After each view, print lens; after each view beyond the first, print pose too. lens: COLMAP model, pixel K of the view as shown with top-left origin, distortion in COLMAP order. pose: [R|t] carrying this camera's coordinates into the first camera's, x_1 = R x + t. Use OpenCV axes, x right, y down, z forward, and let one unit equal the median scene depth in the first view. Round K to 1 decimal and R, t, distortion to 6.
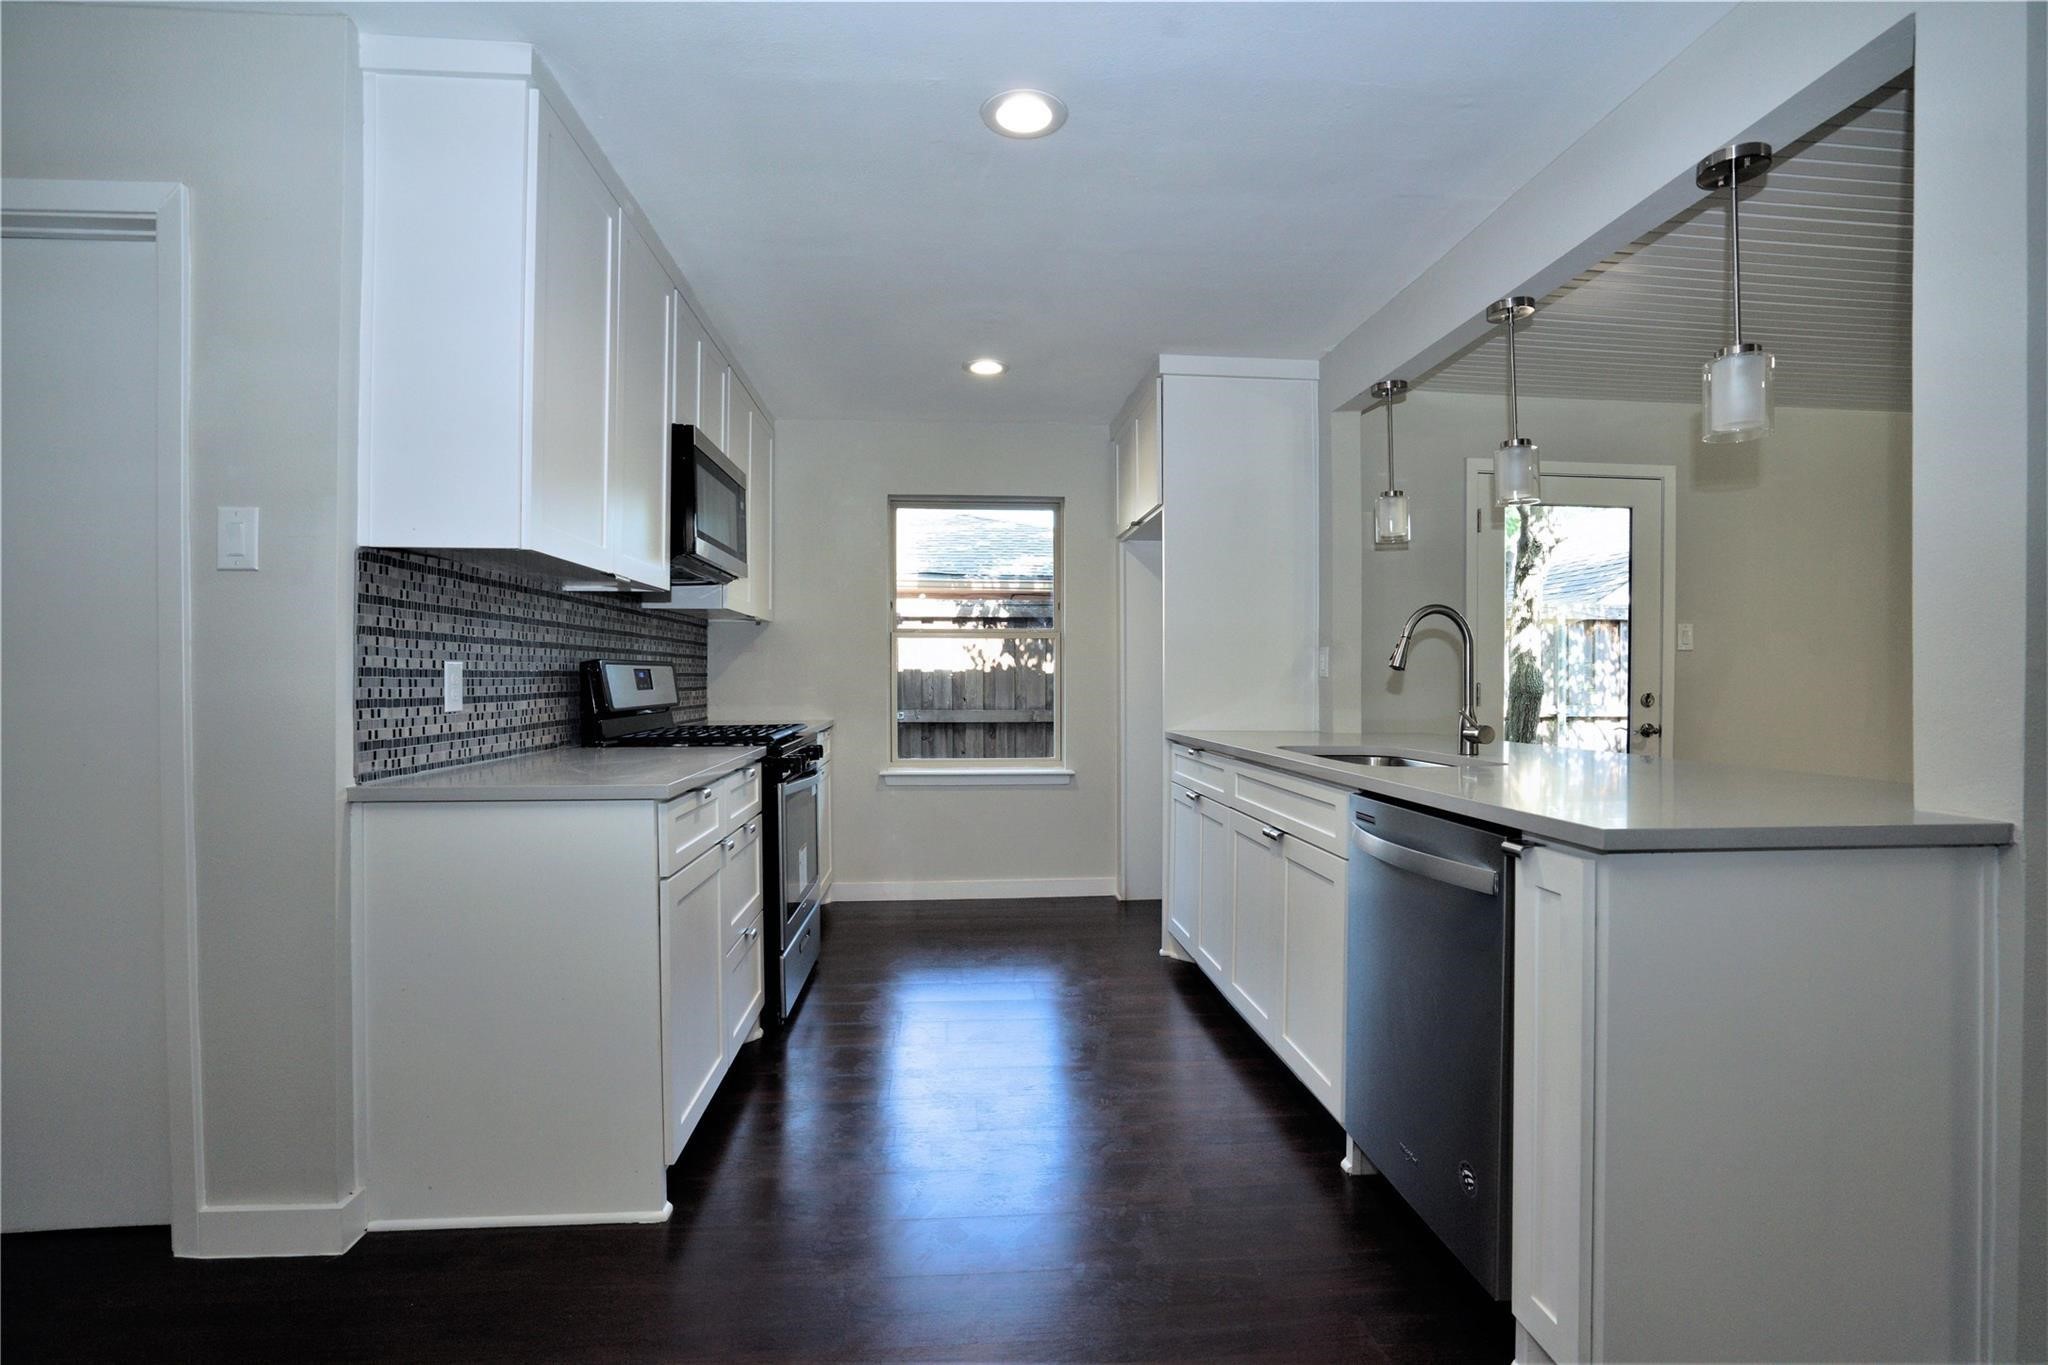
lens RADIAL K [[939.1, 0, 1015.5], [0, 939.1, 686.6], [0, 0, 1]] dist [-0.005447, 0.001240]
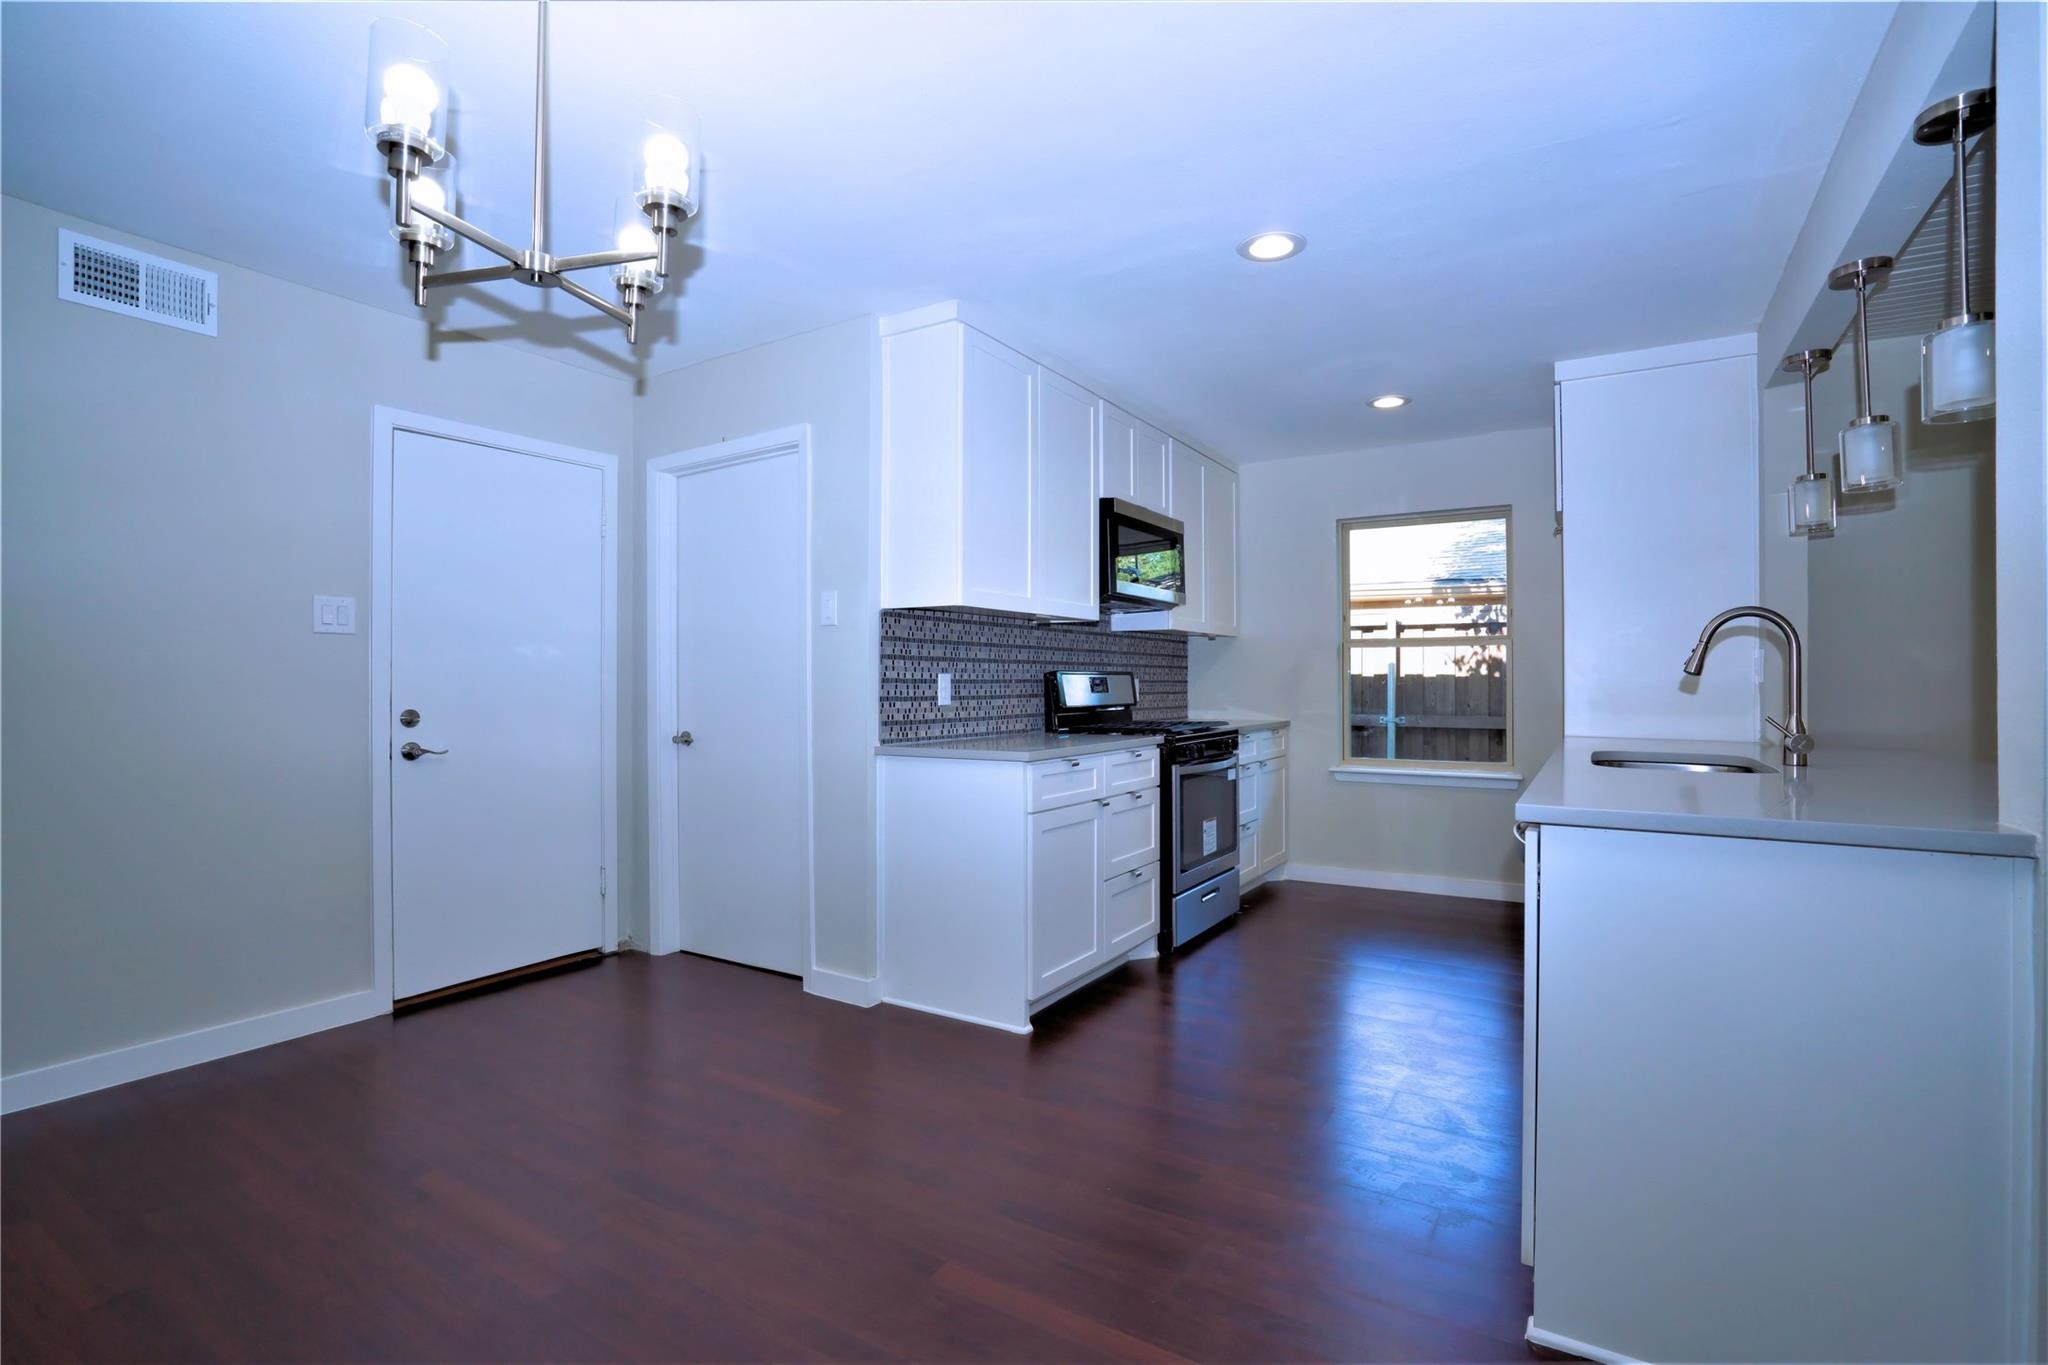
lens RADIAL K [[939.1, 0, 1060.2], [0, 939.1, 690.8], [0, 0, 1]] dist [-0.005447, 0.001240]
pose [[0.819815, 0.002476, -0.572624, 0.371199], [-0.003847, 0.999992, -0.001184, 0.002601], [0.572616, 0.003173, 0.819817, -0.157258]]
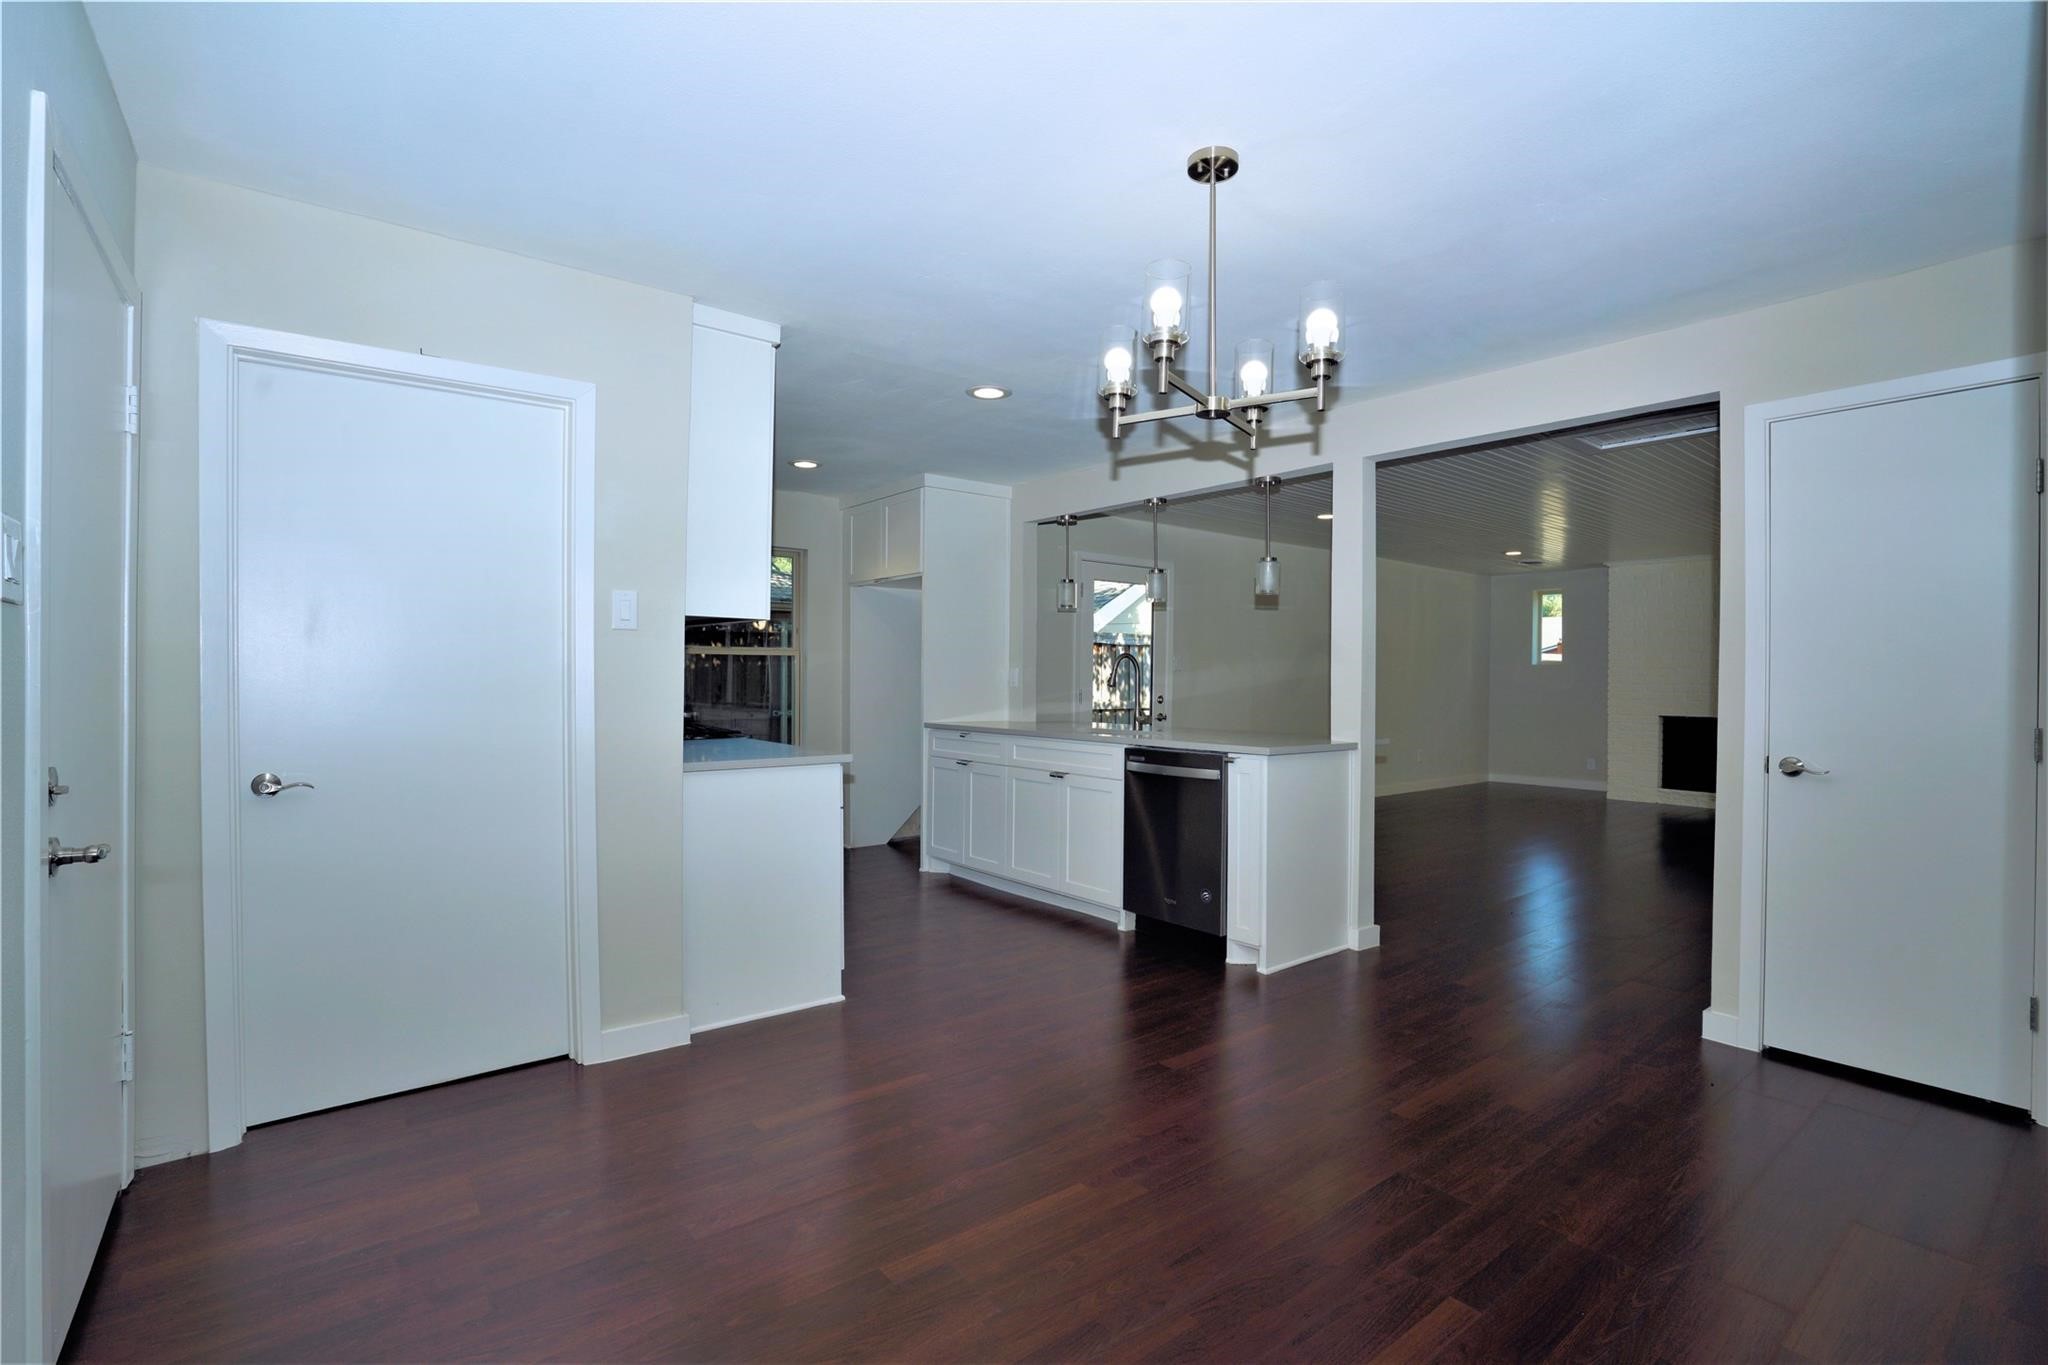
lens RADIAL K [[939.1, 0, 1028.7], [0, 939.1, 685.4], [0, 0, 1]] dist [-0.005447, 0.001240]
pose [[0.830312, -0.001463, 0.557296, -0.701946], [0.002505, 0.999996, -0.001107, -0.014206], [-0.557292, 0.002315, 0.830313, -0.435707]]
